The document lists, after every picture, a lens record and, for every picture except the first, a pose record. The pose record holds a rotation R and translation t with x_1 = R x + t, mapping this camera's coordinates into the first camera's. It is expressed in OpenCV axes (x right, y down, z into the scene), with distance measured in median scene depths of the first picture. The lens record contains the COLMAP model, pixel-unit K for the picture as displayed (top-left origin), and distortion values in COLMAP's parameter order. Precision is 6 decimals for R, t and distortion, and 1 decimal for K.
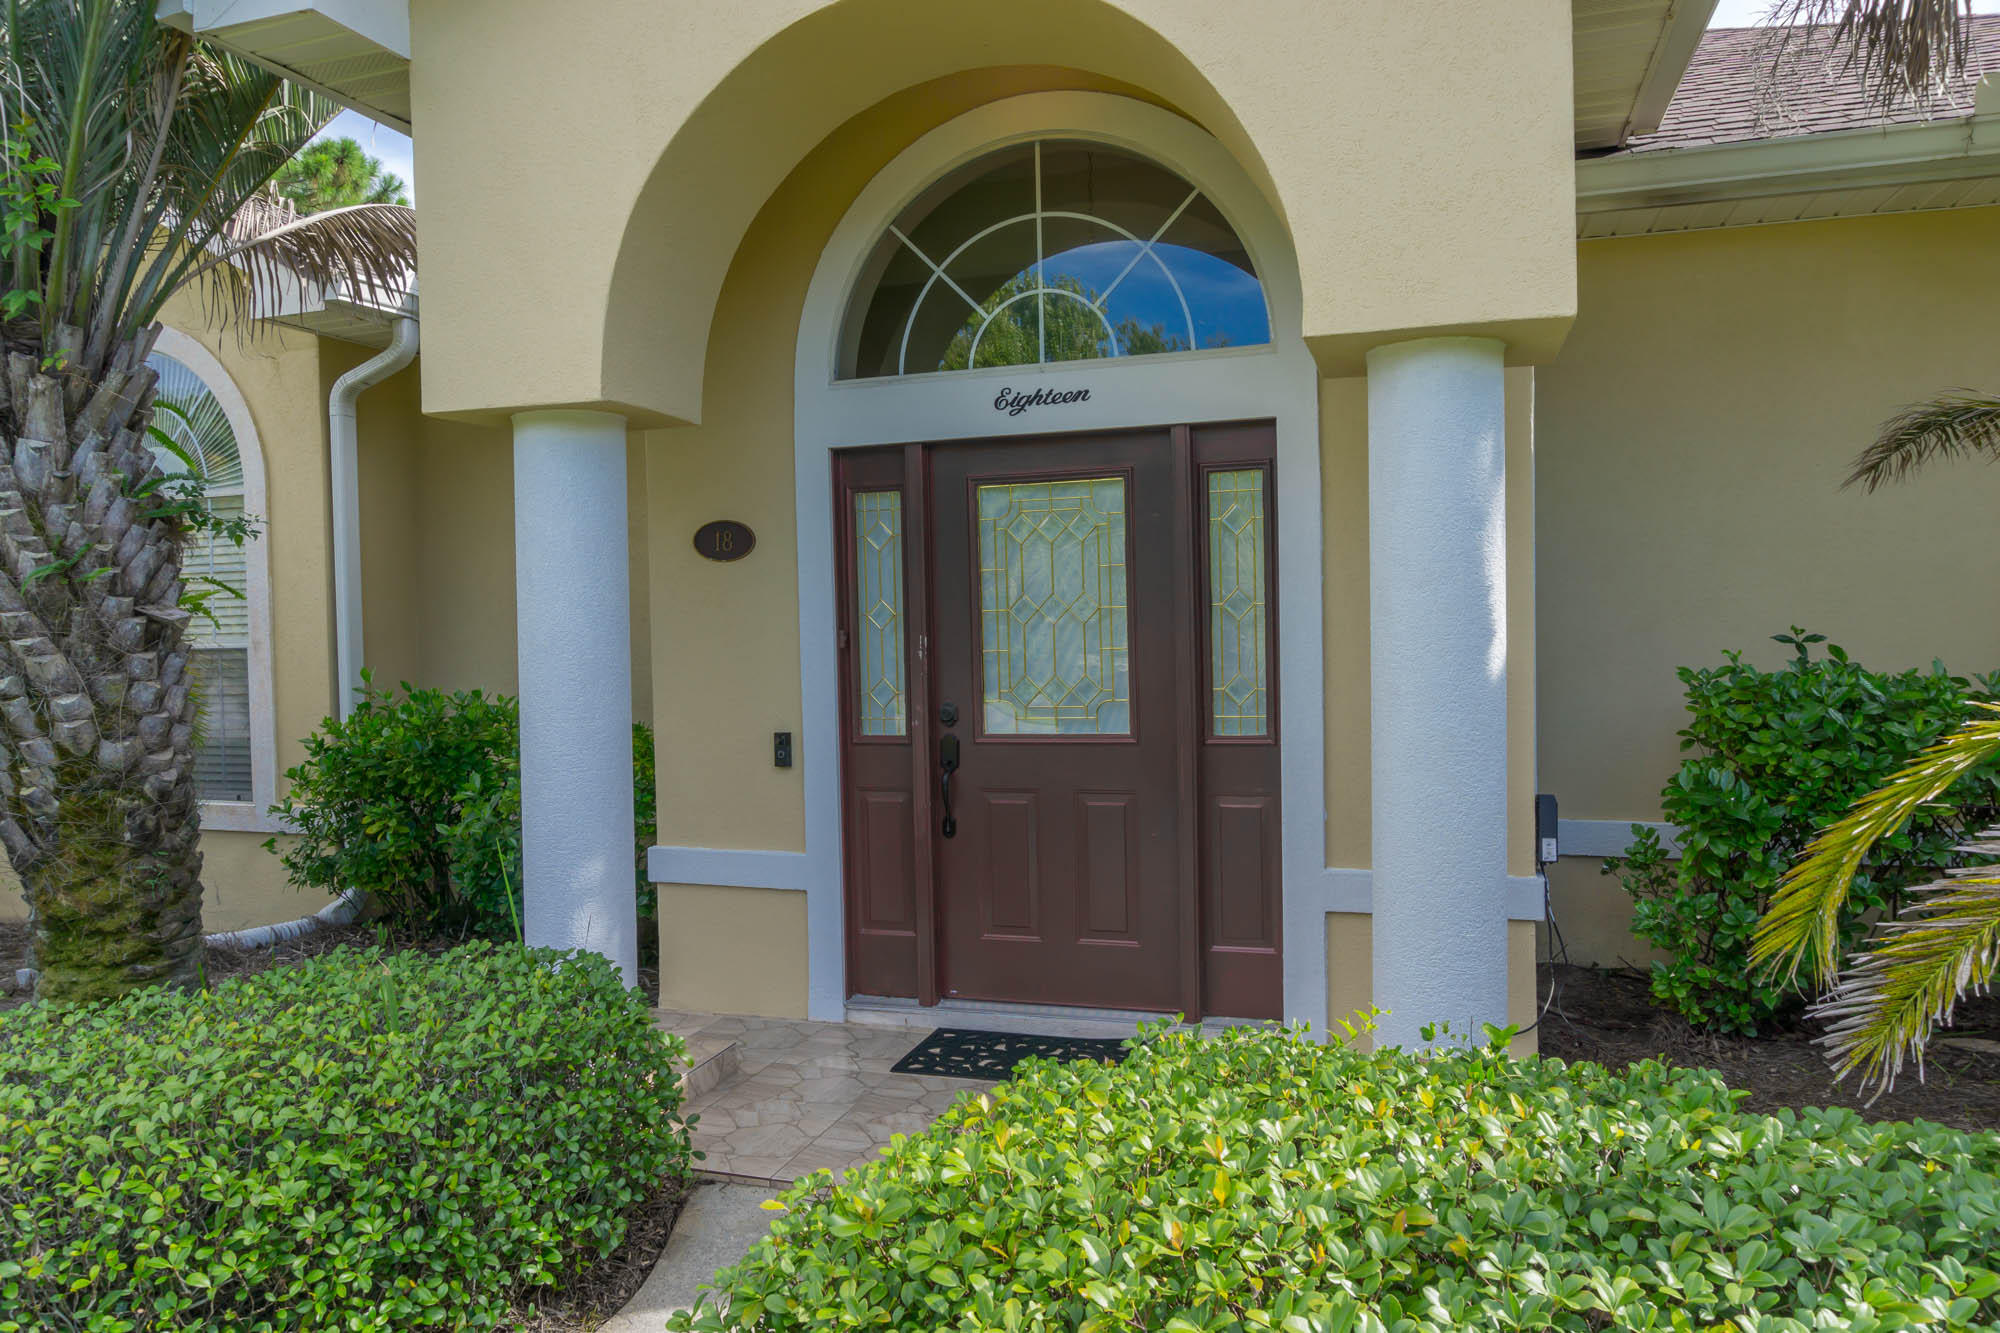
lens RADIAL K [[1342.6, 0, 1001.8], [0, 1342.6, 662.2], [0, 0, 1]] dist [-0.020341, -0.005765]
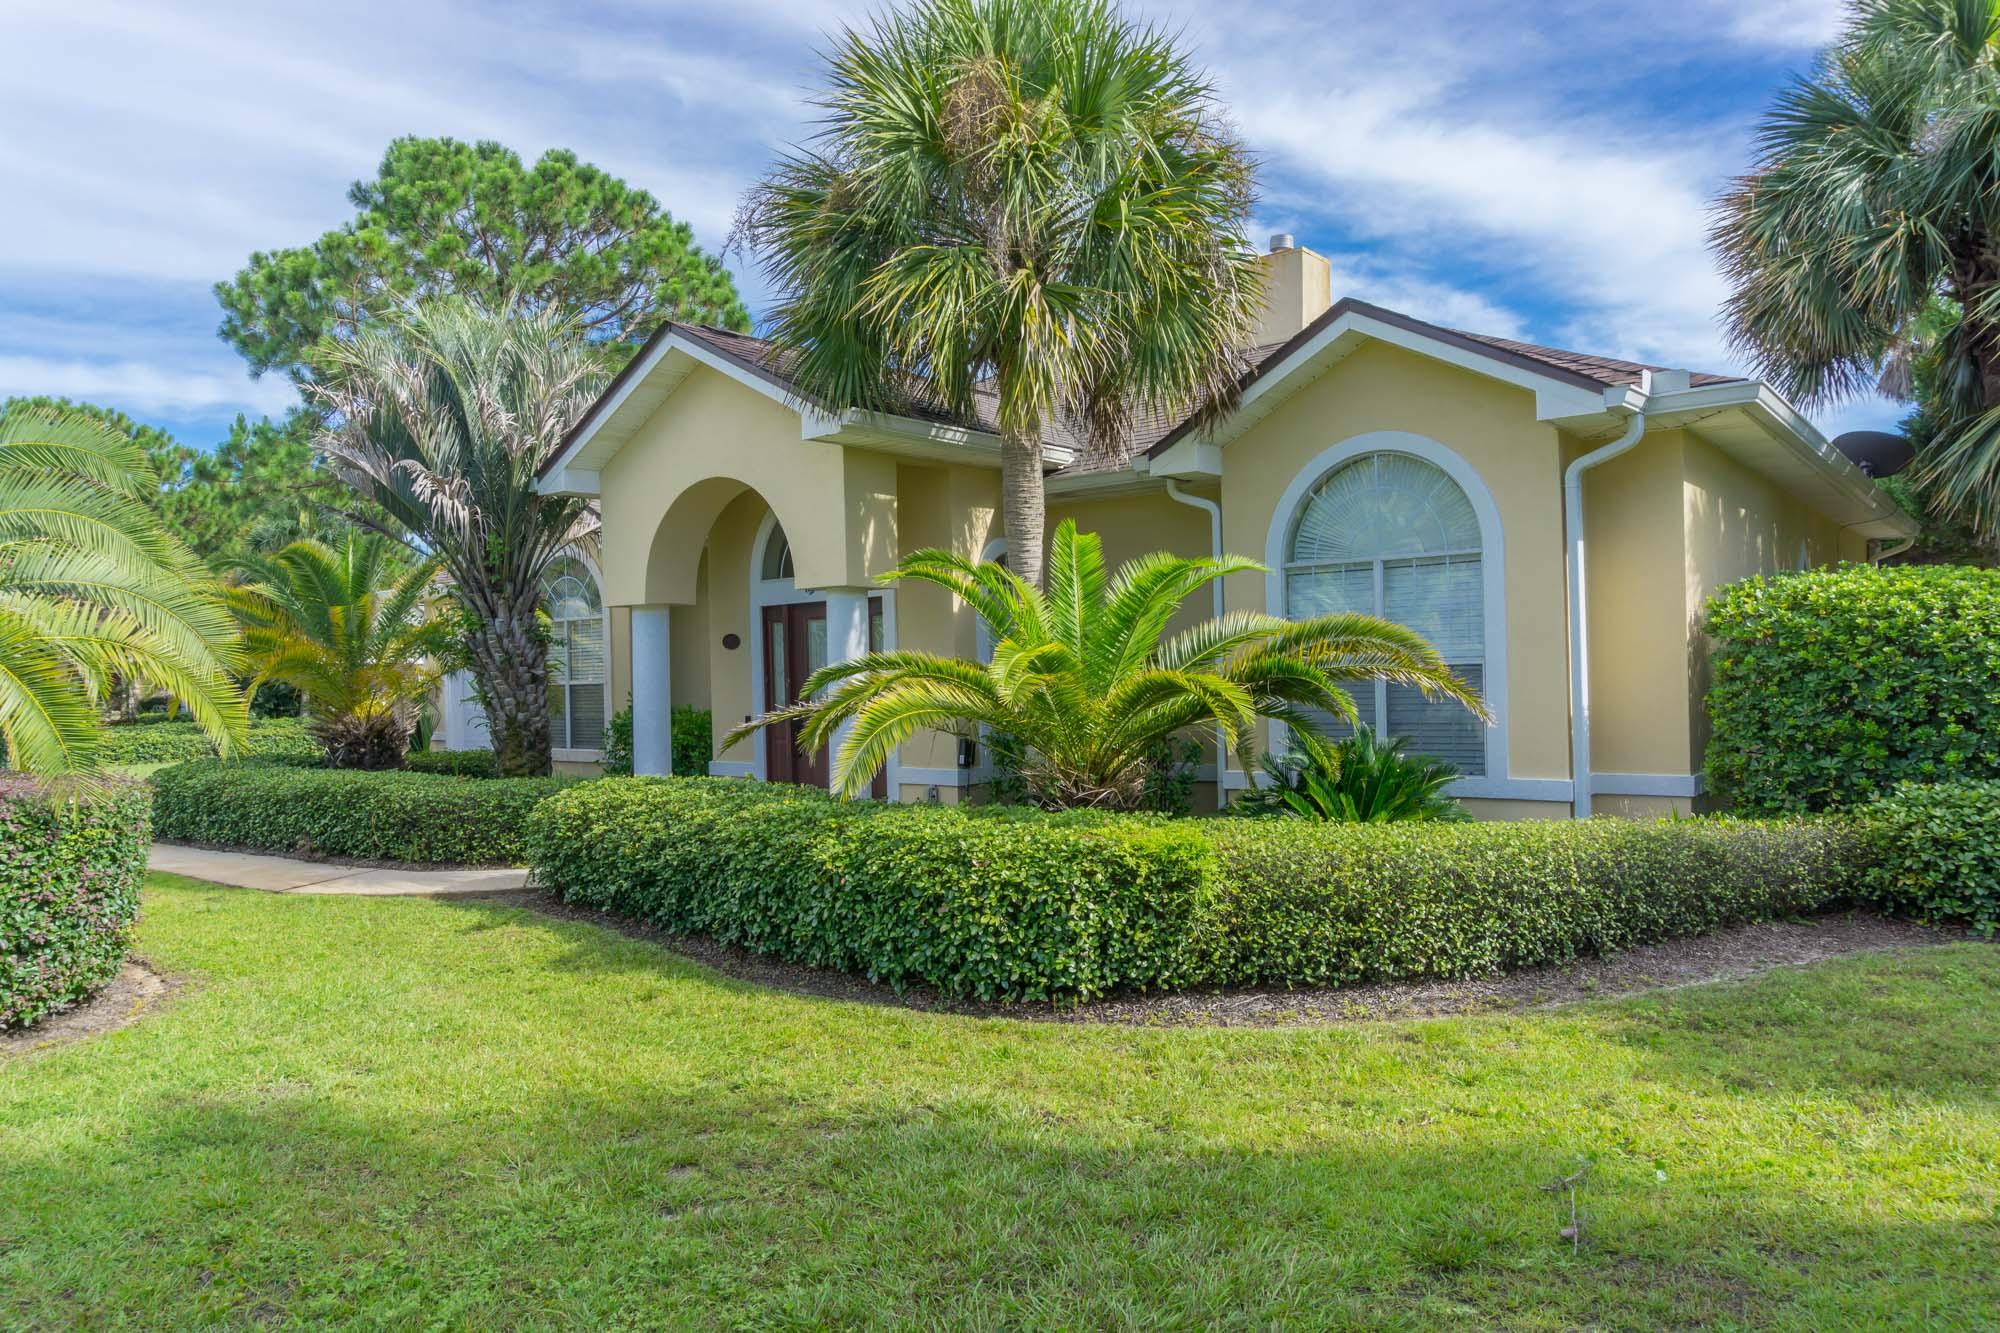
lens RADIAL K [[1342.6, 0, 1005.9], [0, 1342.6, 661.3], [0, 0, 1]] dist [-0.020341, -0.005765]
pose [[0.933741, -0.002826, -0.357939, 1.464459], [-0.005637, 0.999729, -0.022598, 0.002837], [0.357906, 0.023118, 0.933472, -1.476542]]
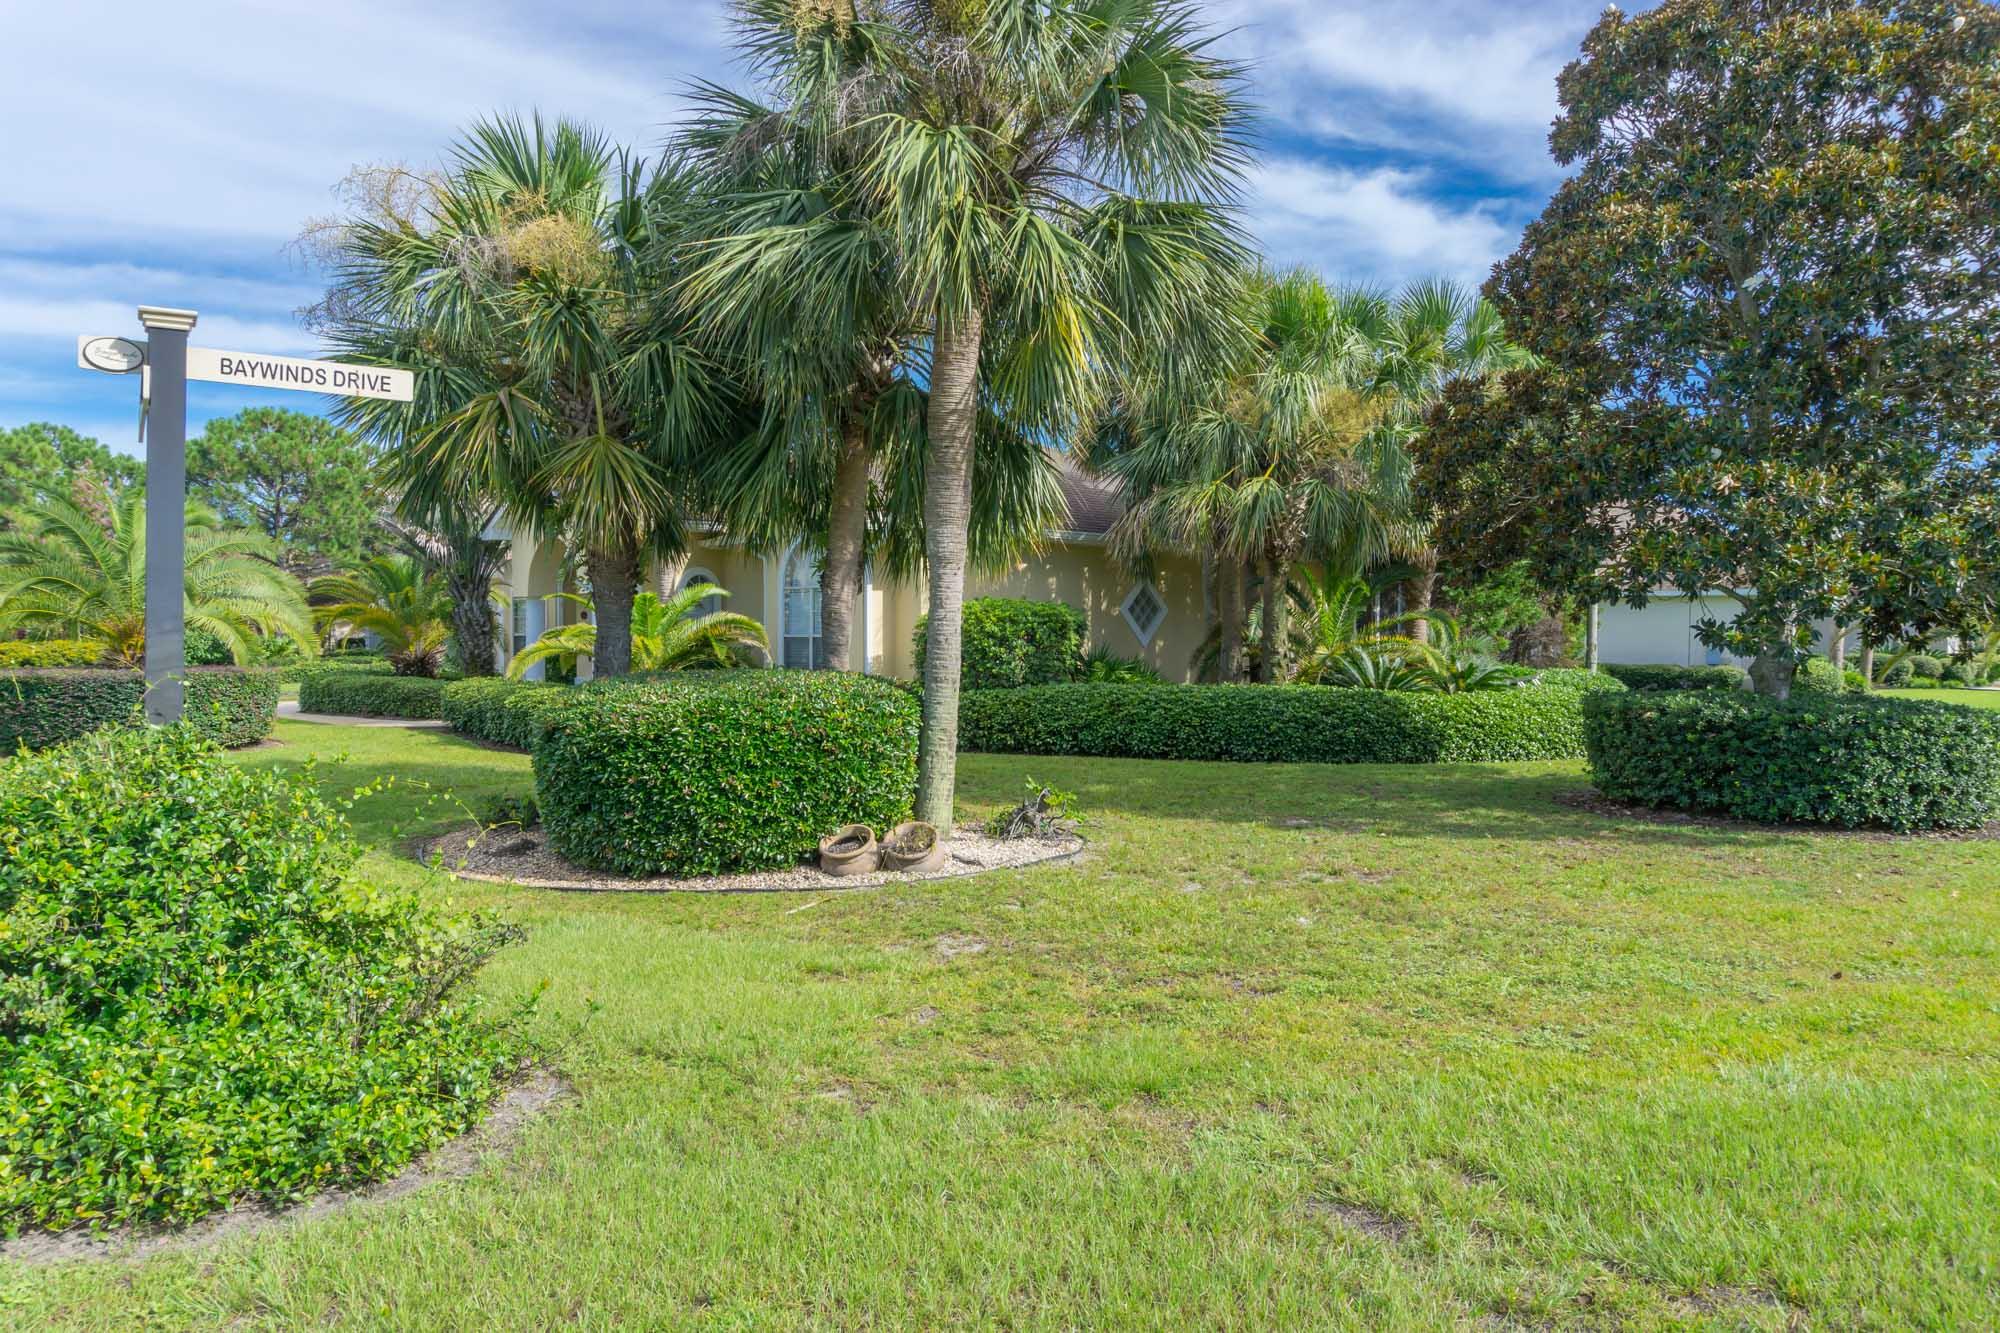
lens RADIAL K [[1342.6, 0, 988.9], [0, 1342.6, 666.9], [0, 0, 1]] dist [-0.020341, -0.005765]
pose [[0.874875, 0.034499, -0.483119, 4.212973], [-0.031023, 0.999403, 0.015188, -0.030560], [0.483354, 0.001700, 0.875423, -3.133586]]
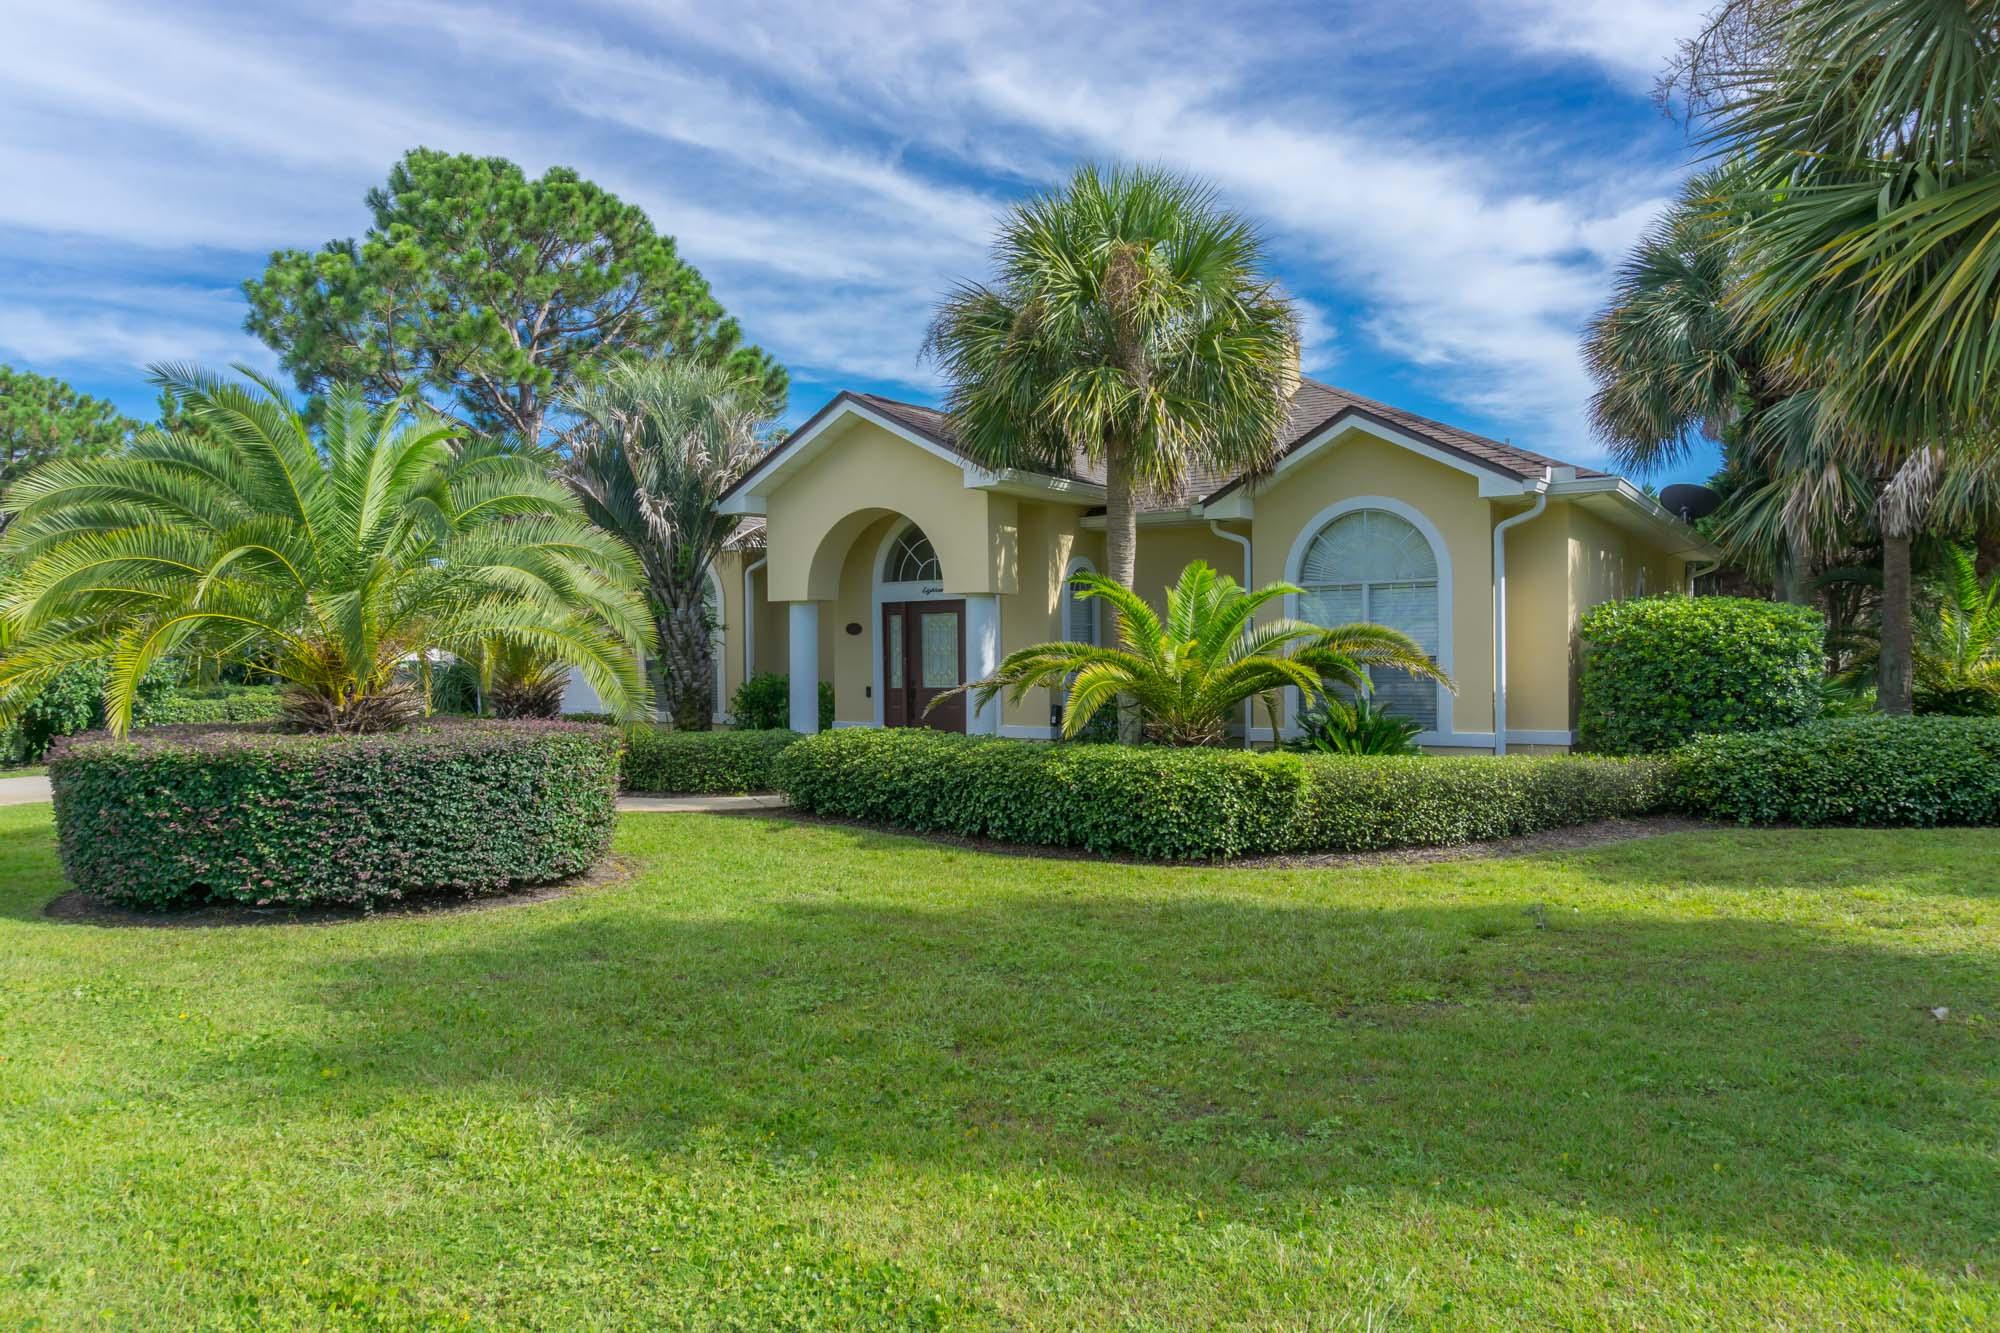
lens RADIAL K [[1342.6, 0, 1008.0], [0, 1342.6, 657.9], [0, 0, 1]] dist [-0.020341, -0.005765]
pose [[0.965523, 0.014972, -0.259887, 1.250207], [-0.018283, 0.999779, -0.010329, 0.011242], [0.259675, 0.014725, 0.965584, -2.574786]]
